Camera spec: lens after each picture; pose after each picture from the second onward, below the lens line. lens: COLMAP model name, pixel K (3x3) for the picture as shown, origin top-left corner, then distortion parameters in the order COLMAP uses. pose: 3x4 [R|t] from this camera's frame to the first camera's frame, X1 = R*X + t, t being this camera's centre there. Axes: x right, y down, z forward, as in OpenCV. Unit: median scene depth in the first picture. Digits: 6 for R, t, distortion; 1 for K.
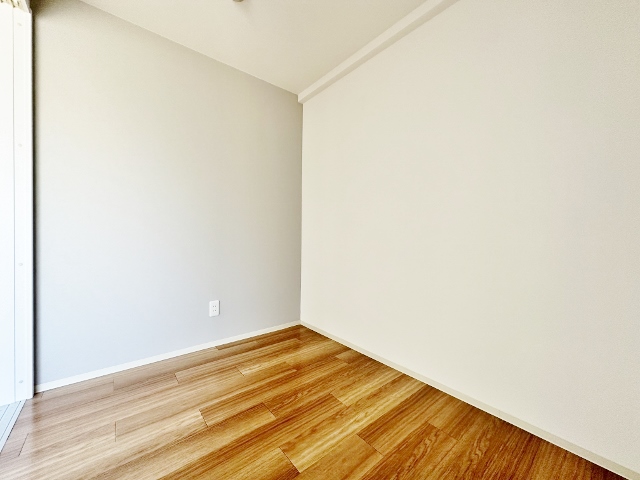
lens RADIAL K [[254.7, 0, 320.1], [0, 254.7, 239.3], [0, 0, 1]] dist [-0.000326, 0.000339]
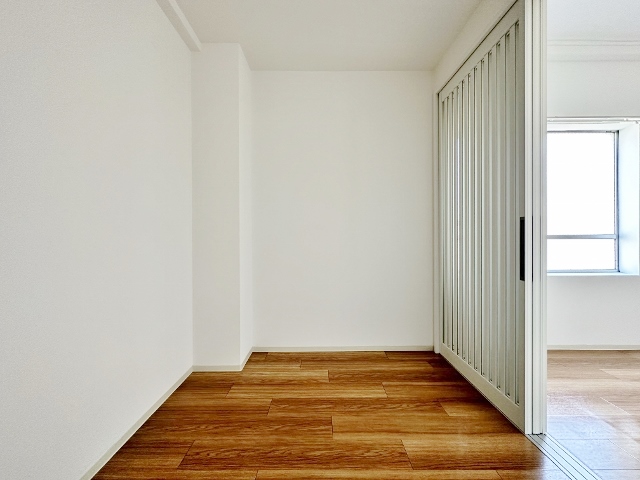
lens RADIAL K [[254.7, 0, 320.1], [0, 254.7, 239.3], [0, 0, 1]] dist [-0.000326, 0.000339]
pose [[-0.772494, -0.006533, 0.634988, -0.337277], [0.002427, 0.999909, 0.013239, -0.020939], [-0.635017, 0.011769, -0.772408, 0.997691]]
